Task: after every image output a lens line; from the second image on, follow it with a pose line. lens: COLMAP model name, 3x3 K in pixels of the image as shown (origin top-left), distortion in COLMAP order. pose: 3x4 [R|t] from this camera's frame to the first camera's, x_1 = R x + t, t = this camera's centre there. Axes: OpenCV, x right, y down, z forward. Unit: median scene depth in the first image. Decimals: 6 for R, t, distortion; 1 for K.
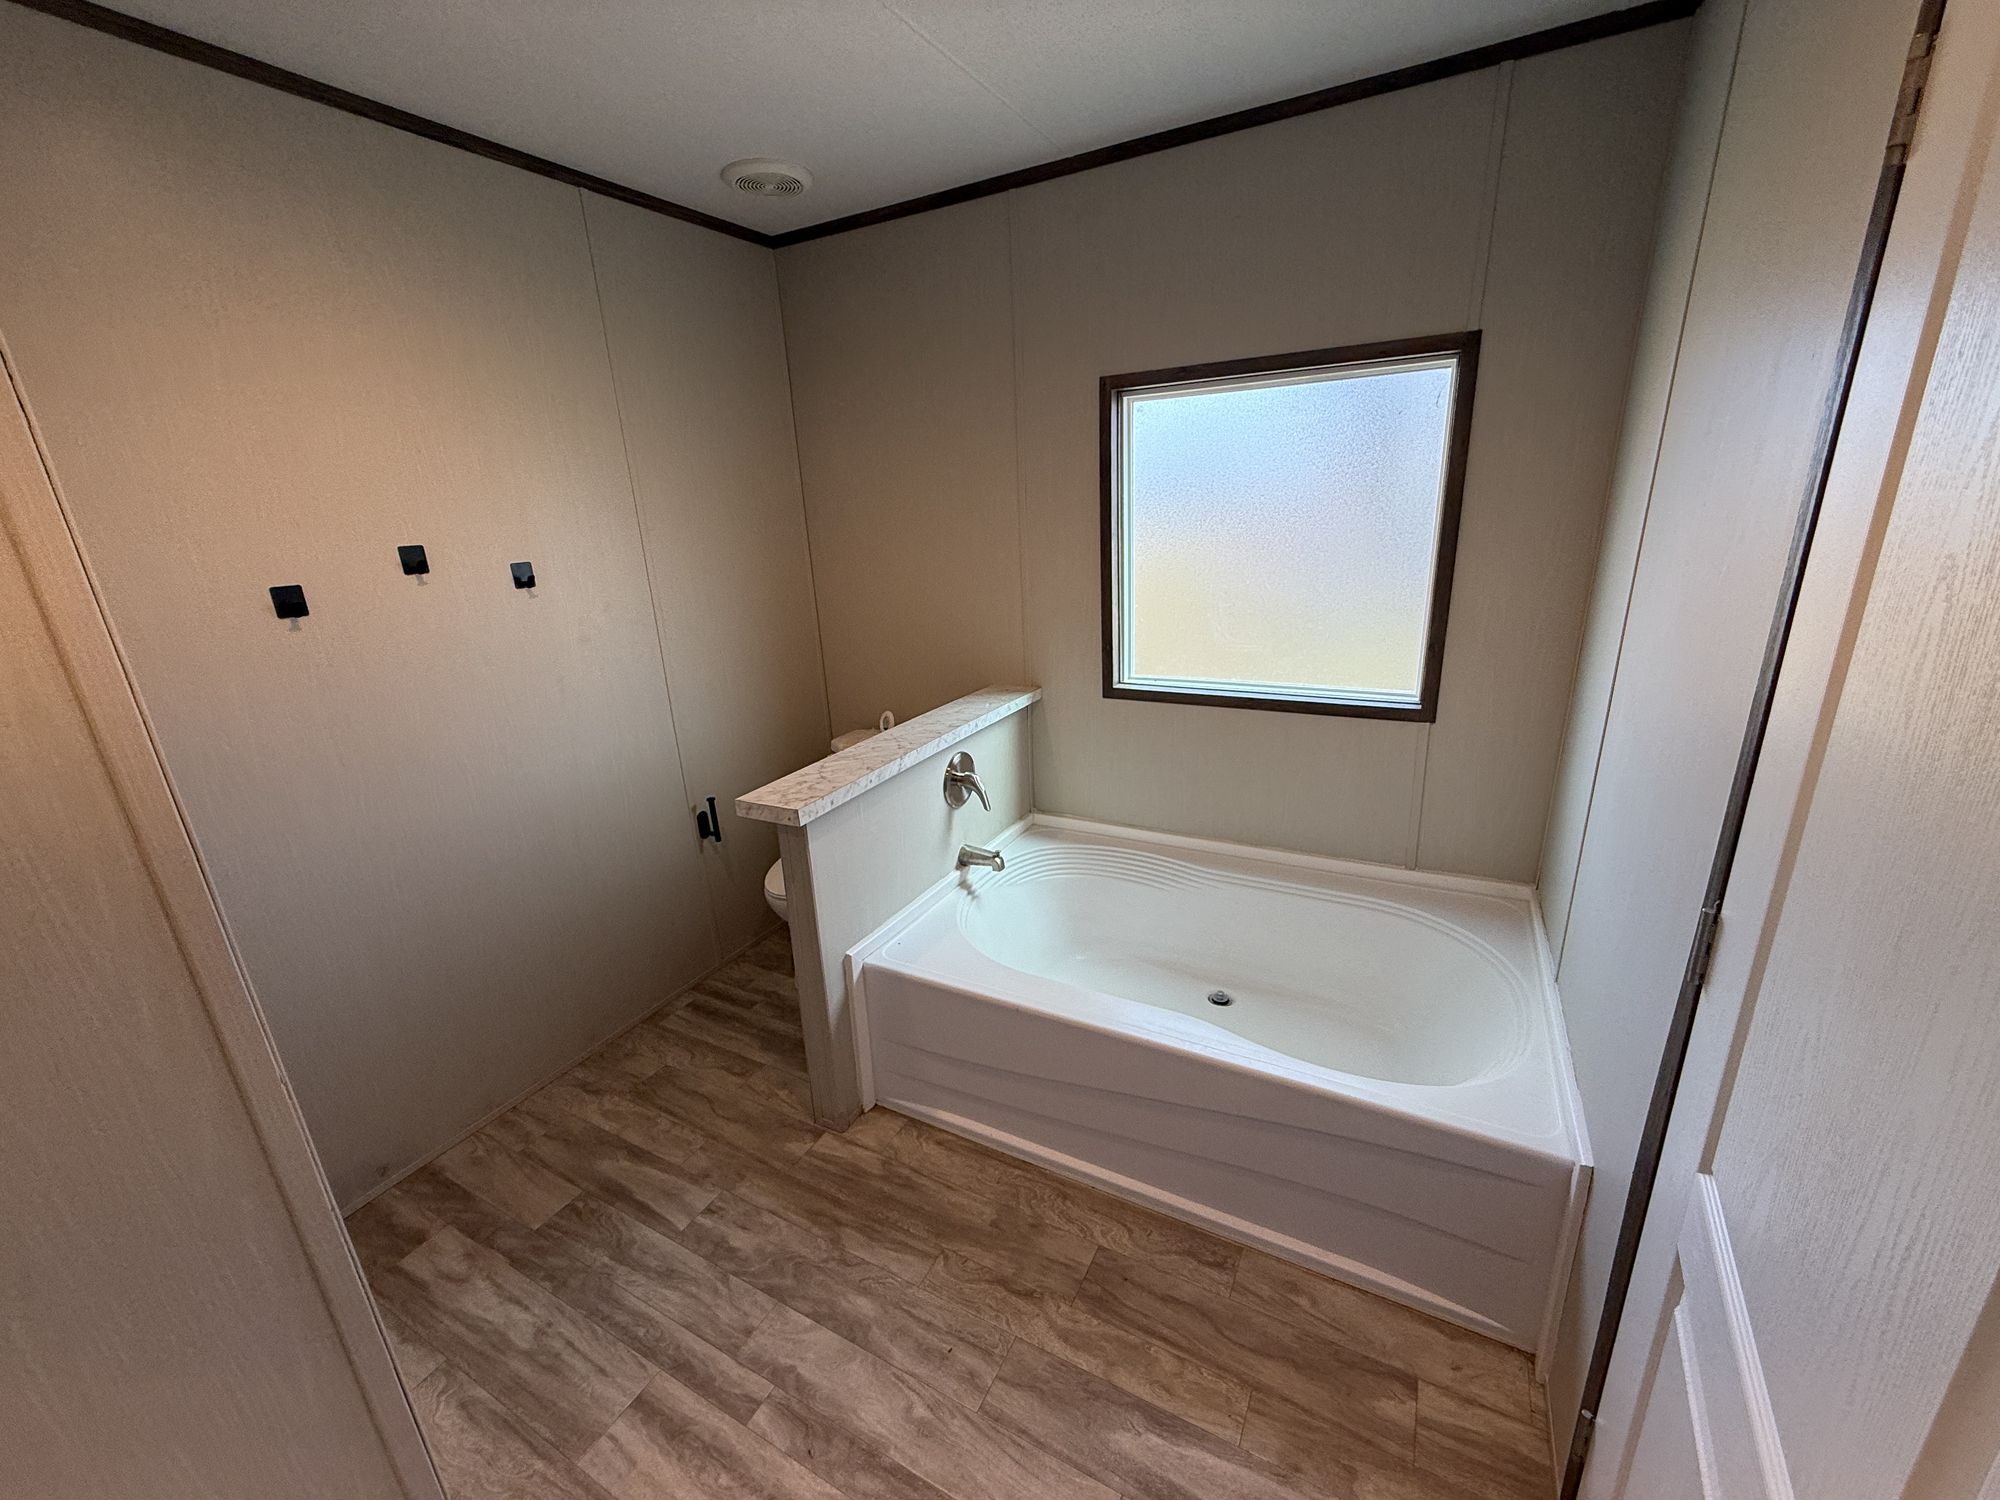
lens RADIAL K [[796.3, 0, 999.0], [0, 796.3, 754.7], [0, 0, 1]] dist [0.001953, 0.000396]
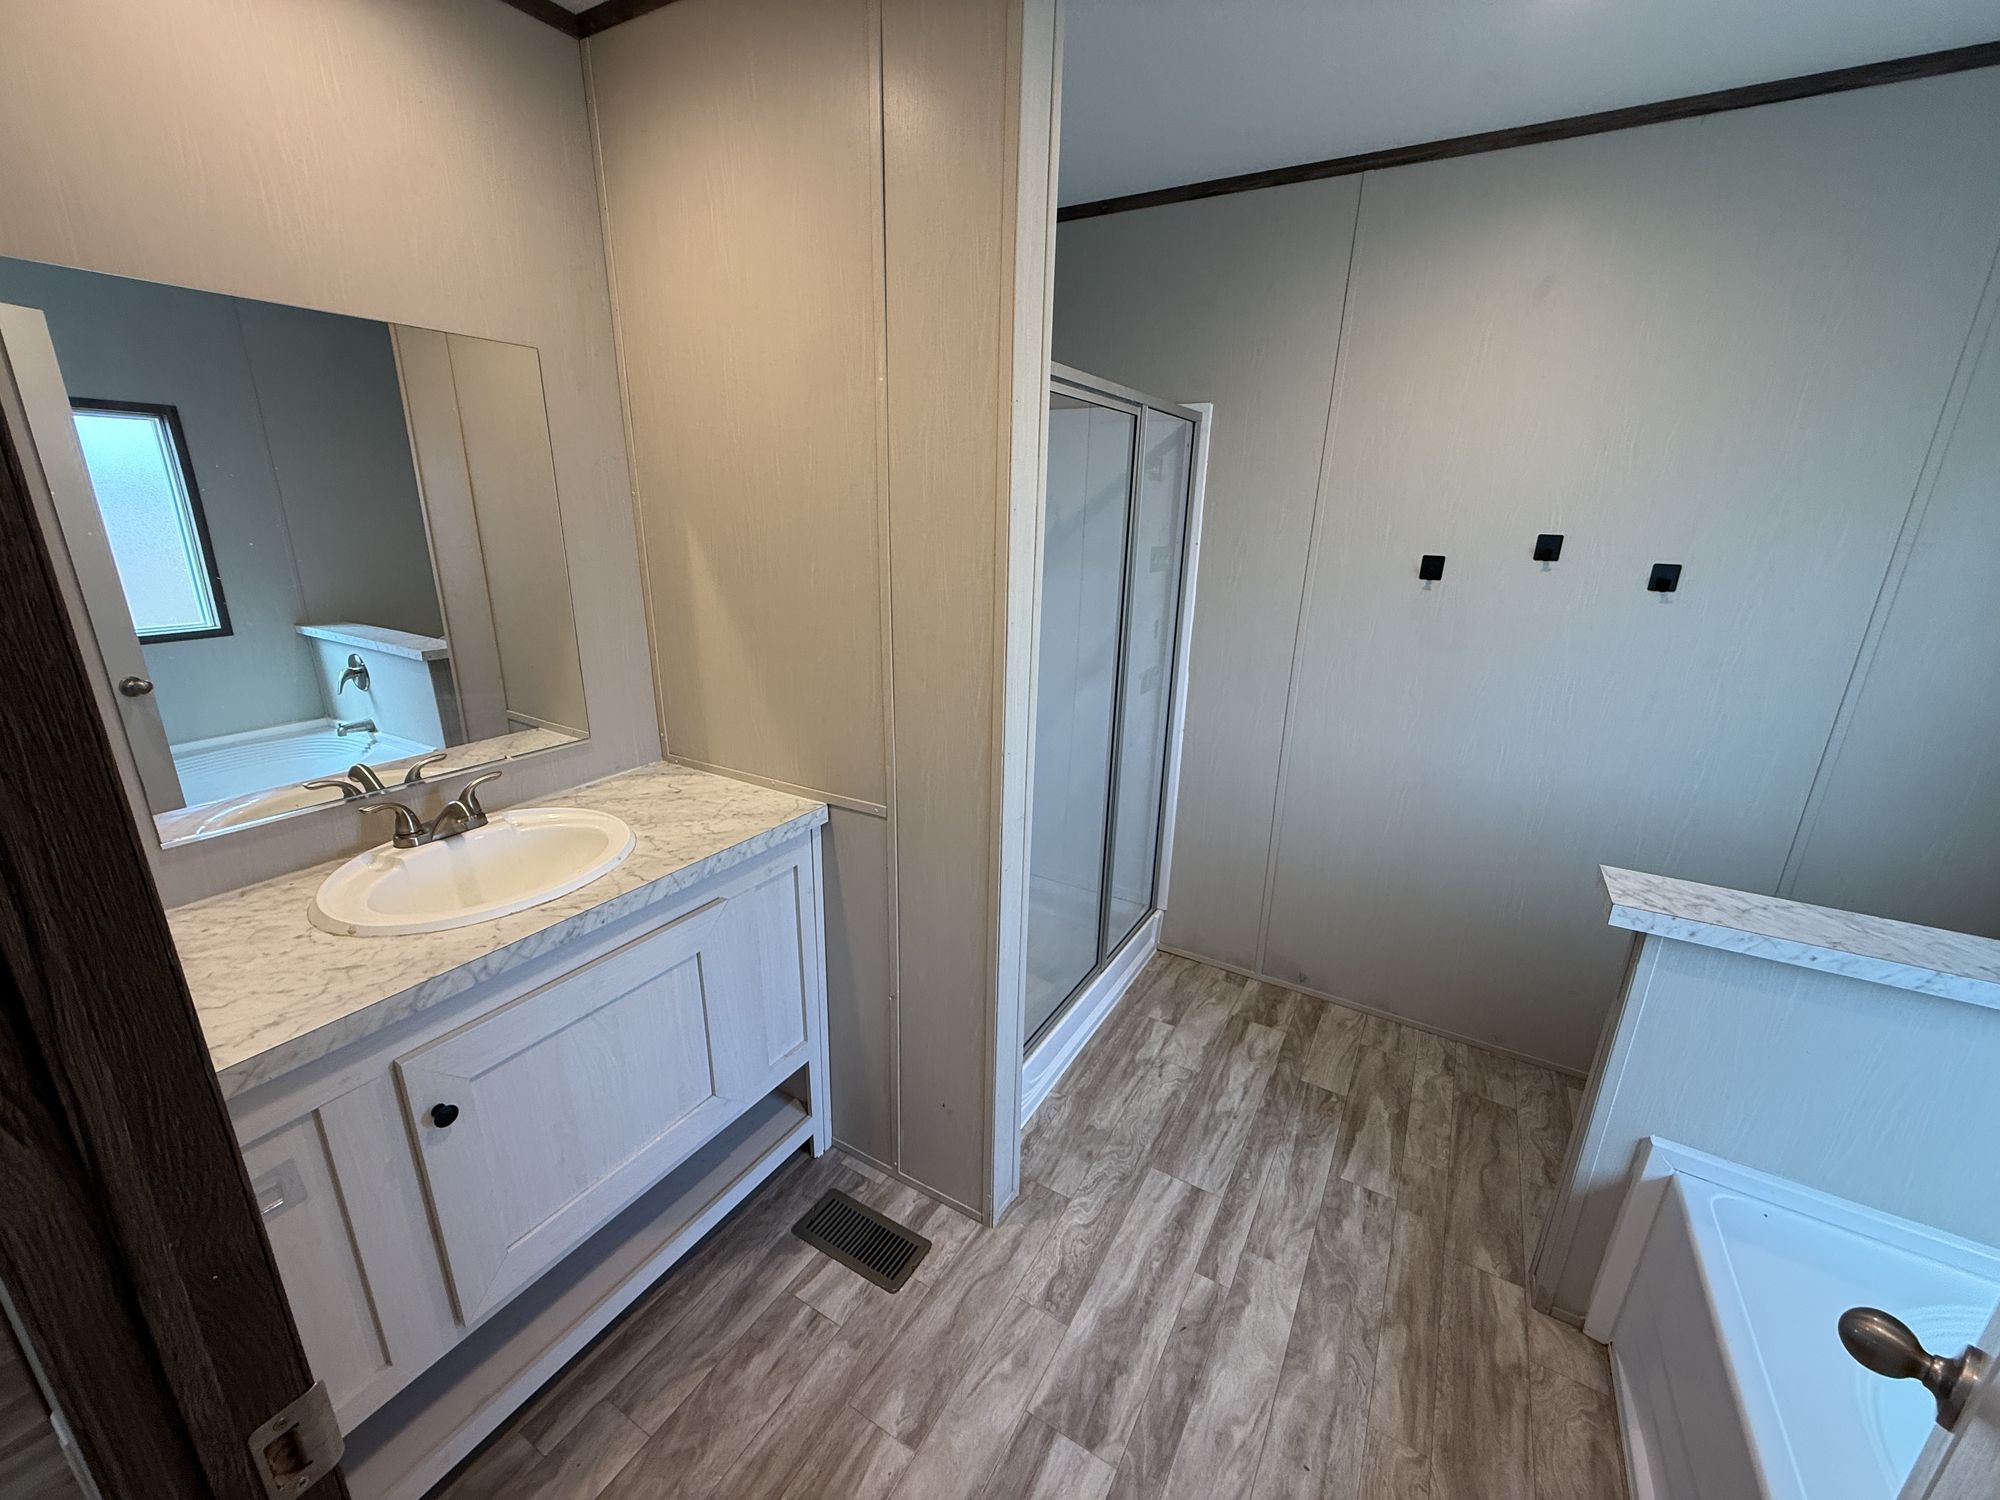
lens RADIAL K [[796.3, 0, 998.4], [0, 796.3, 751.0], [0, 0, 1]] dist [0.001953, 0.000396]
pose [[-0.036262, 0.343330, -0.938514, 0.456001], [-0.324925, 0.884055, 0.335962, -0.130860], [0.945044, 0.317130, 0.079499, 0.312926]]
